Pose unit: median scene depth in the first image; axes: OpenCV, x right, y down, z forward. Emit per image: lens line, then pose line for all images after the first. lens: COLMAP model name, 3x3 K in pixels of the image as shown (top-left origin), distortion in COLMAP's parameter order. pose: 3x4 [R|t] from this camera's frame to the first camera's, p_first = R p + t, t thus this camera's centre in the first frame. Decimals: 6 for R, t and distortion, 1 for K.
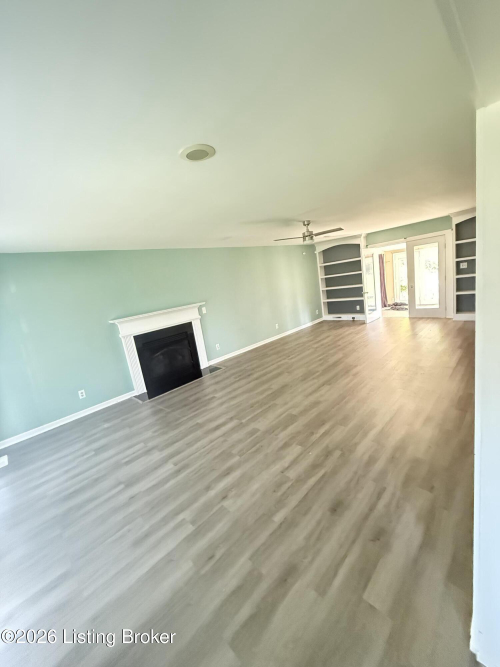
lens RADIAL K [[264.6, 0, 250.1], [0, 264.6, 330.9], [0, 0, 1]] dist [-0.002328, -0.000128]
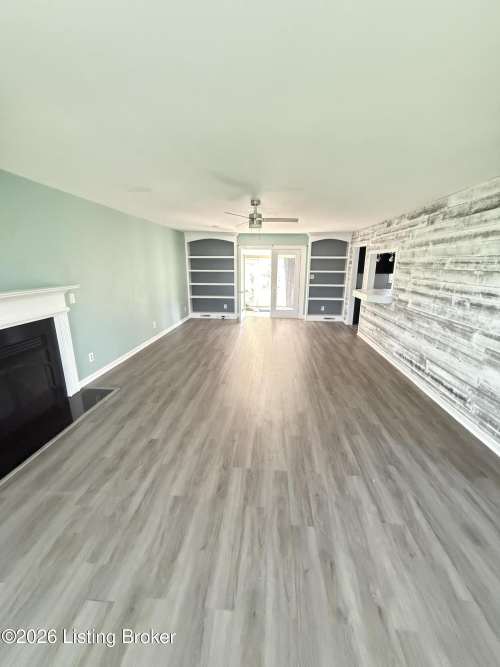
lens RADIAL K [[264.6, 0, 250.1], [0, 264.6, 330.9], [0, 0, 1]] dist [-0.002328, -0.000128]
pose [[0.752752, -0.011788, 0.658199, -0.300272], [0.007037, 0.999927, 0.009860, -0.007907], [-0.658267, -0.002790, 0.752779, 0.316467]]
